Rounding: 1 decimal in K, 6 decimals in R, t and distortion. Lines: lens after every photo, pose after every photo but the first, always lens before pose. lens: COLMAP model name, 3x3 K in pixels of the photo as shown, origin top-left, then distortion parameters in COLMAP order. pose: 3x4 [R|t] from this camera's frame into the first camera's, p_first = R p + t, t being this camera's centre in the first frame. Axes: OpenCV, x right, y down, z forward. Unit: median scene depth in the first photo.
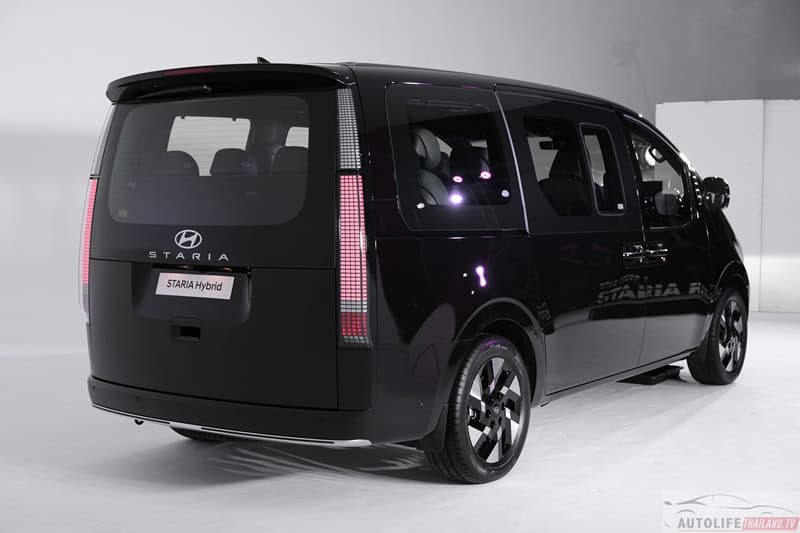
lens RADIAL K [[1143.8, 0, 402.2], [0, 1143.8, 270.2], [0, 0, 1]] dist [-0.037024, 0.000000]
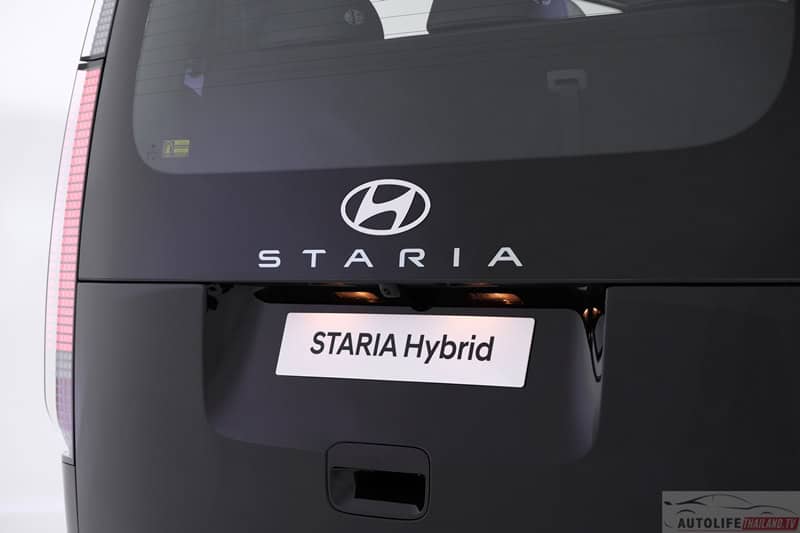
lens RADIAL K [[1721.0, 0, 399.2], [0, 1721.0, 264.3], [0, 0, 1]] dist [-0.069728, 0.000000]
pose [[0.998934, -0.002870, -0.046068, -0.154359], [-0.000017, 0.998042, -0.062542, 0.020018], [0.046157, 0.062476, 0.996979, 0.483575]]
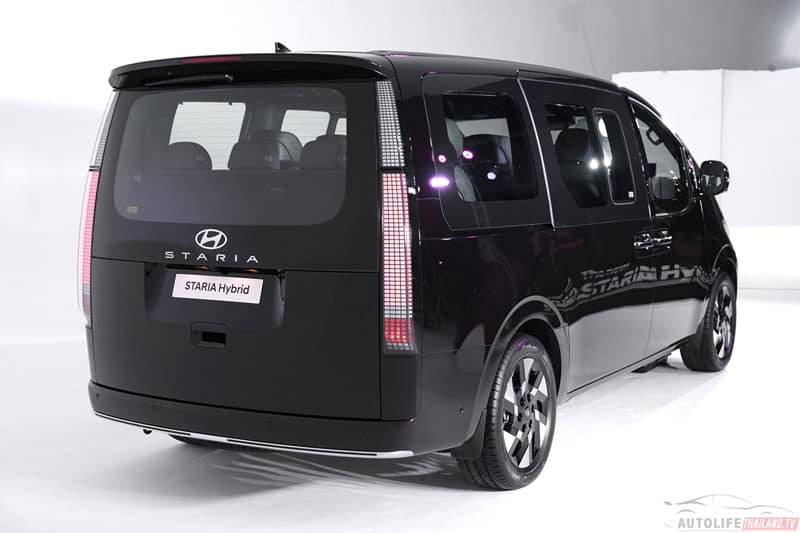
lens RADIAL K [[1186.4, 0, 395.3], [0, 1186.4, 261.7], [0, 0, 1]] dist [0.008986, 0.000000]
pose [[0.997145, -0.006862, 0.075203, -0.105950], [0.005131, 0.999718, 0.023185, -0.029316], [-0.075341, -0.022733, 0.996899, 0.016709]]
